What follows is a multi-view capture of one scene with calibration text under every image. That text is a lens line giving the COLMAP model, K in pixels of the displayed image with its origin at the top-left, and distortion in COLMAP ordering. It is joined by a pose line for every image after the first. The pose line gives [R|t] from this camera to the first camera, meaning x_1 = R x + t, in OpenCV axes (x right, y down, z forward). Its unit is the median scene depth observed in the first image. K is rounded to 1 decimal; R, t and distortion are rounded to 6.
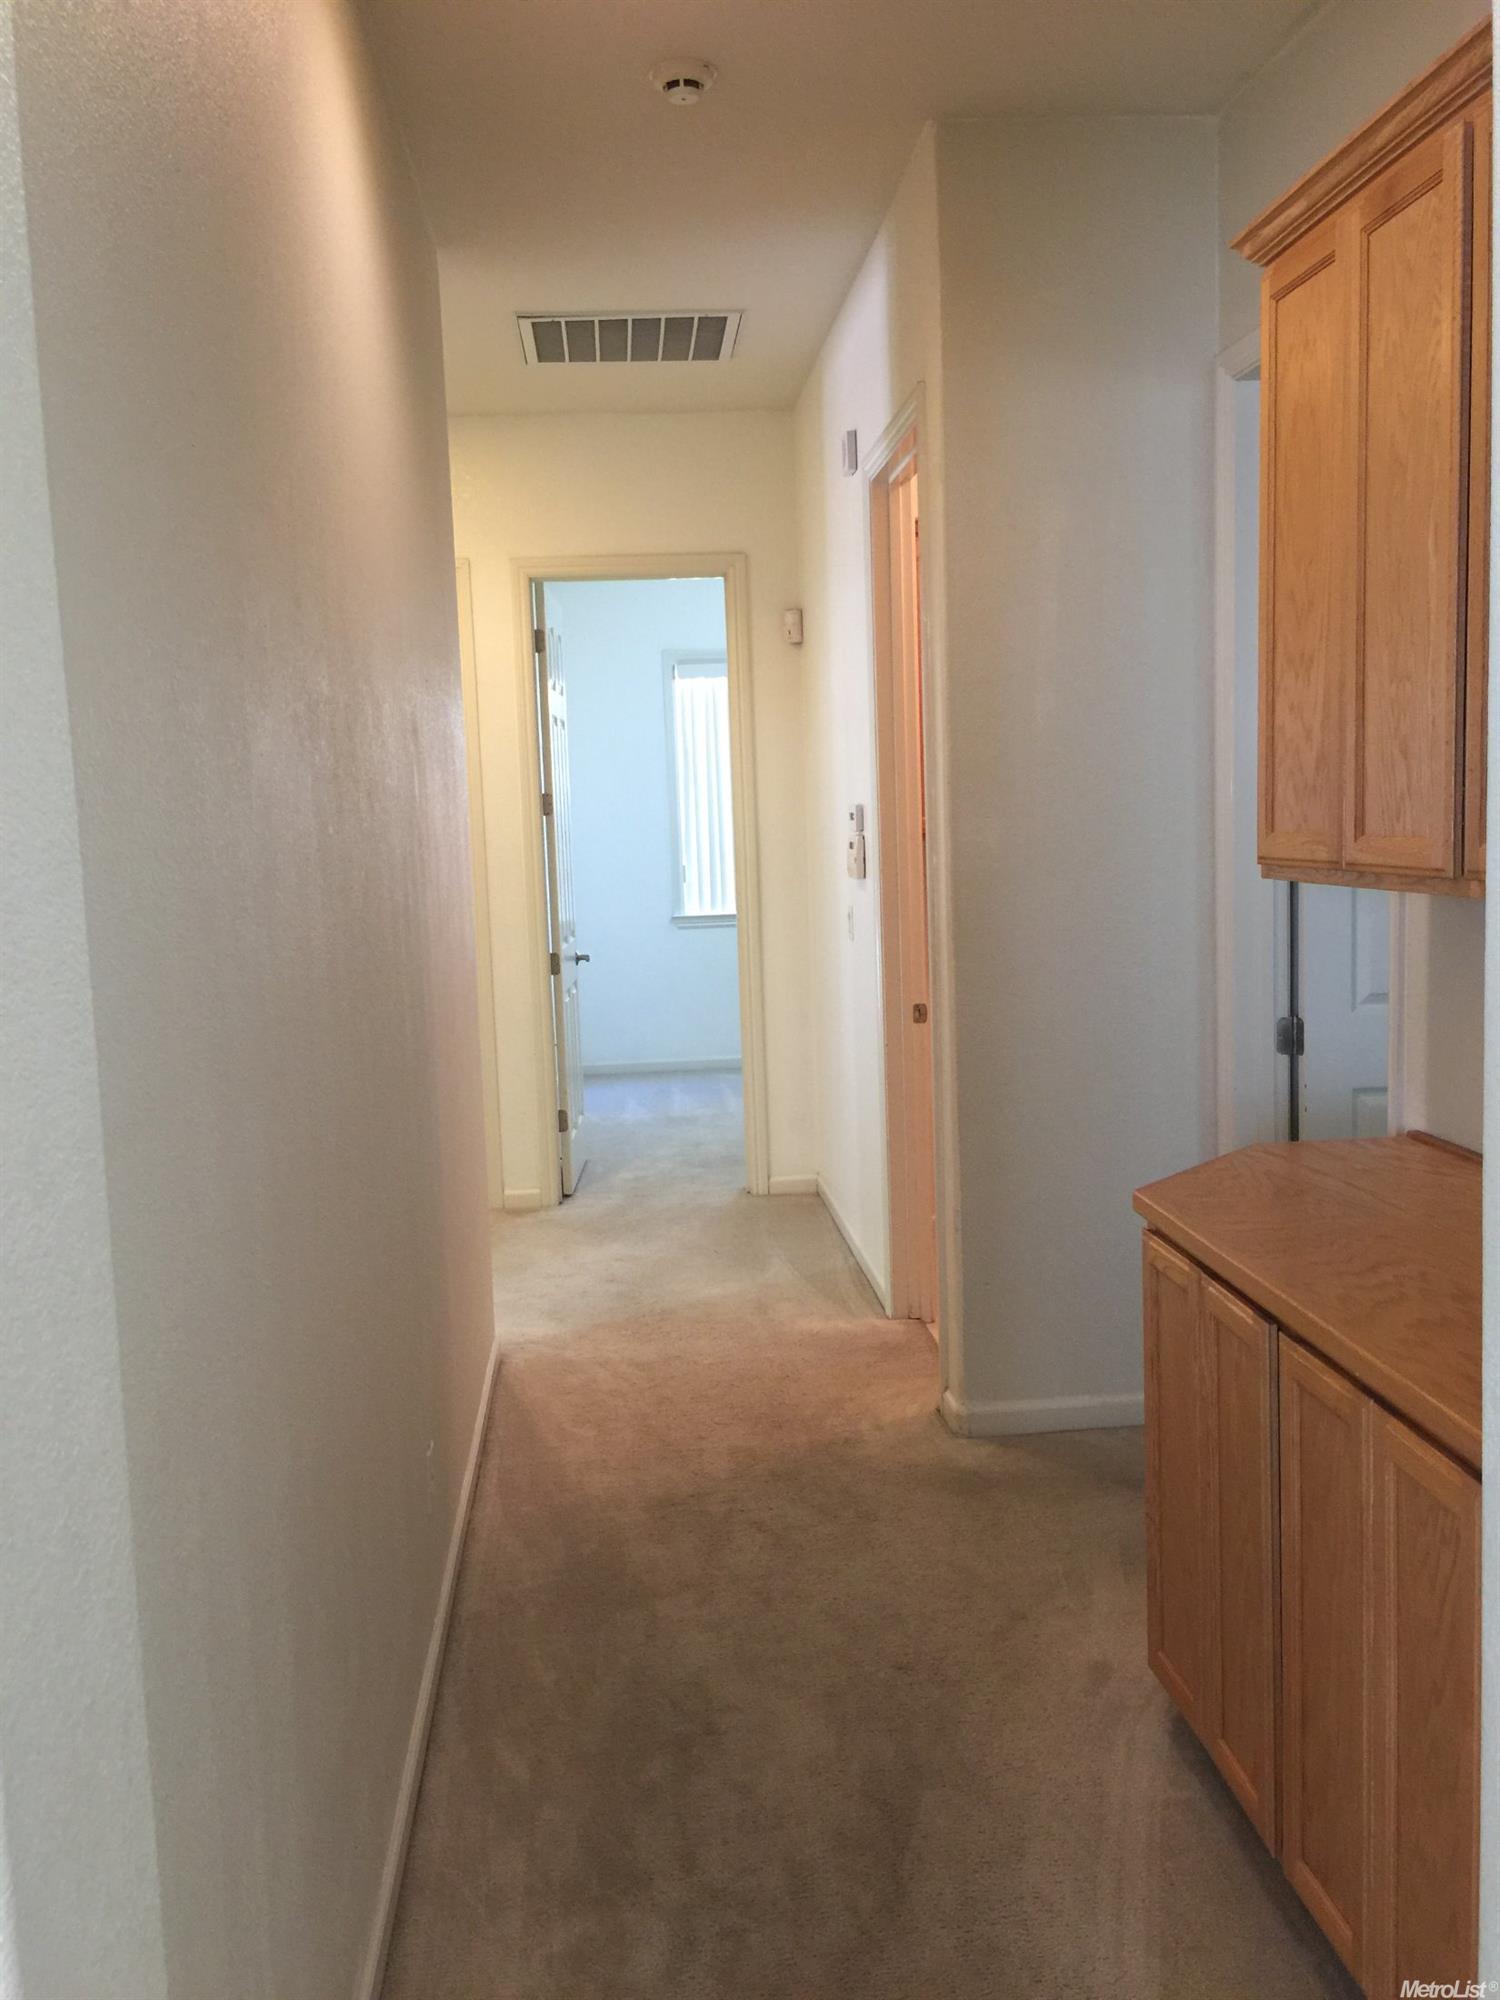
lens RADIAL K [[1714.9, 0, 749.8], [0, 1714.9, 1000.2], [0, 0, 1]] dist [0.075403, -0.099693]
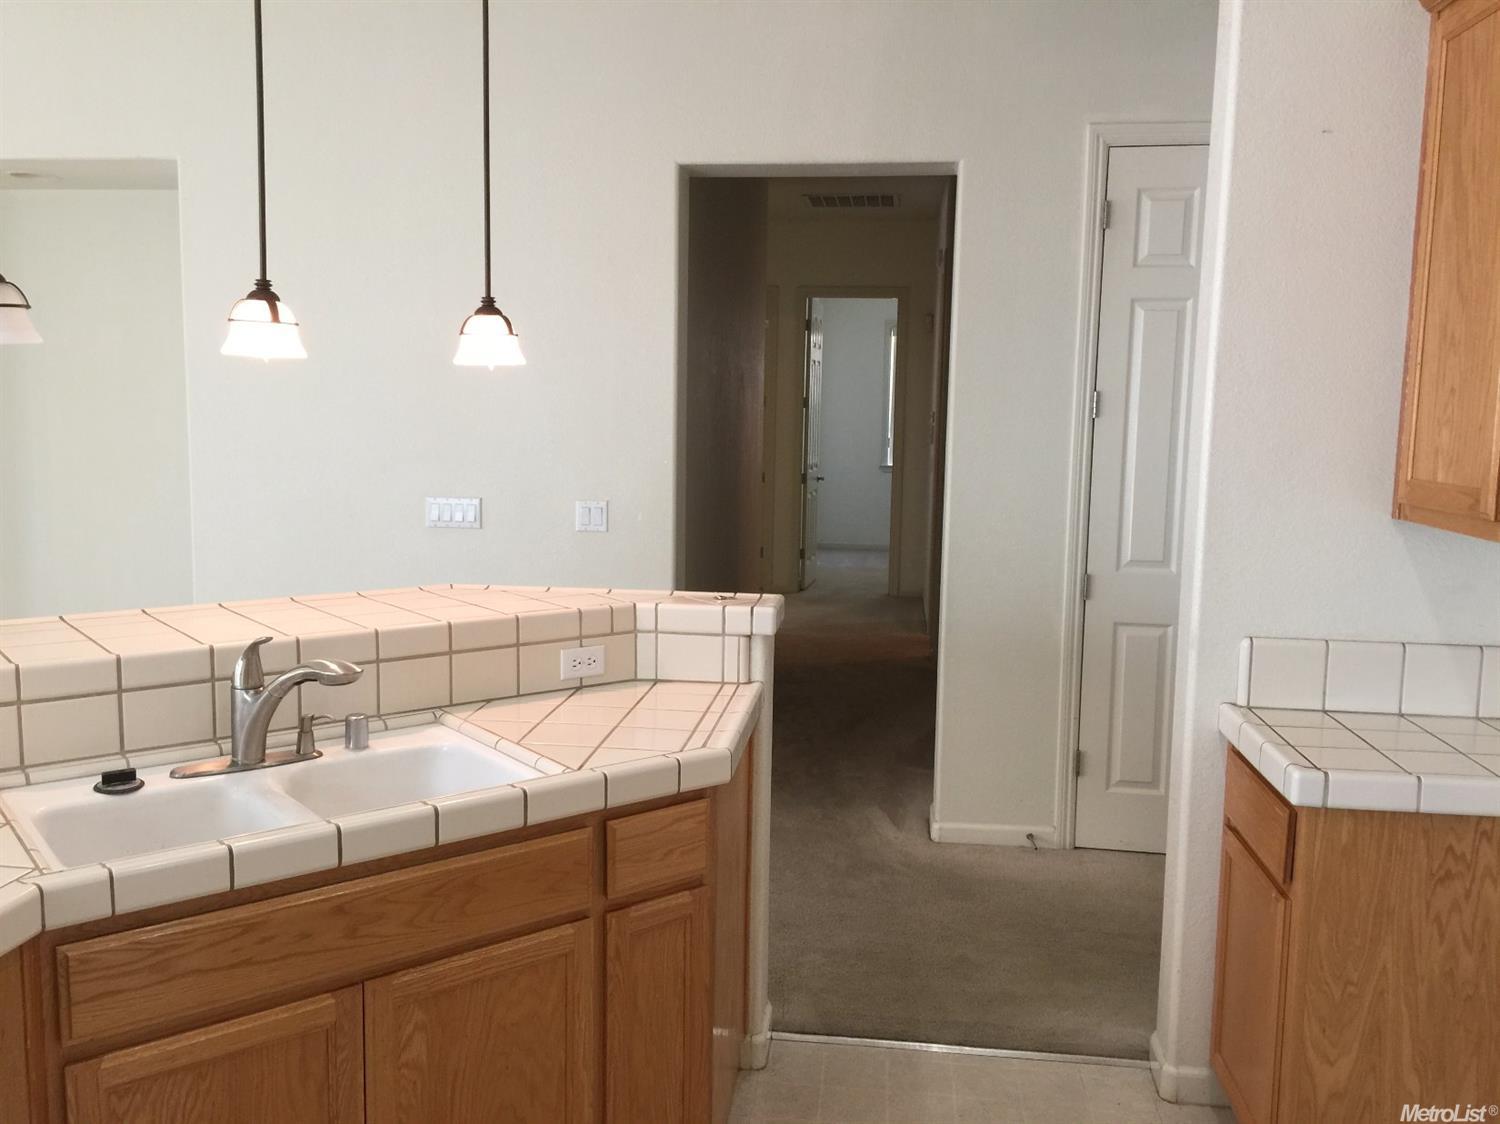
lens RADIAL K [[1286.2, 0, 760.9], [0, 1286.2, 552.9], [0, 0, 1]] dist [0.075403, -0.099693]
pose [[0.980376, 0.076814, -0.181555, 0.125304], [-0.074811, 0.997038, 0.017862, 0.044303], [0.182390, -0.003929, 0.983218, -0.546663]]
